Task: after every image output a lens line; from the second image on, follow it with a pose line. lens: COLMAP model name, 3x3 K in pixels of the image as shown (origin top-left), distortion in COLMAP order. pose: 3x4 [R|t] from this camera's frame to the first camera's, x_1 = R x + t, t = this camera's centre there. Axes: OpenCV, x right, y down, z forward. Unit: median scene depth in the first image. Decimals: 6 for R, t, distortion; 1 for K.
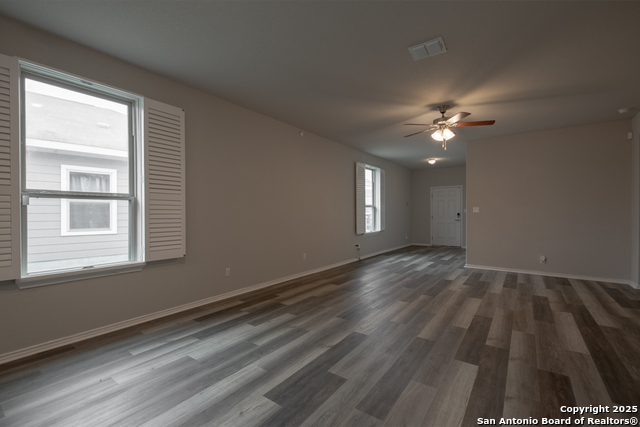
lens RADIAL K [[283.4, 0, 318.9], [0, 283.4, 213.5], [0, 0, 1]] dist [0.004509, -0.000465]
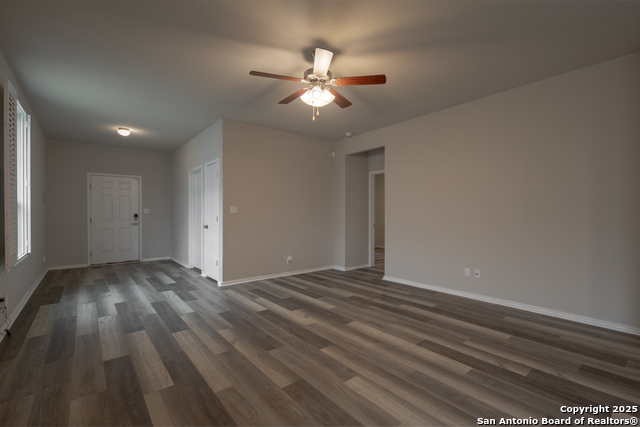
lens RADIAL K [[283.4, 0, 318.9], [0, 283.4, 213.5], [0, 0, 1]] dist [0.004509, -0.000465]
pose [[0.253930, 0.002690, 0.967219, -0.287073], [0.001714, 0.999993, -0.003231, 0.000819], [-0.967221, 0.002478, 0.253924, 1.135284]]
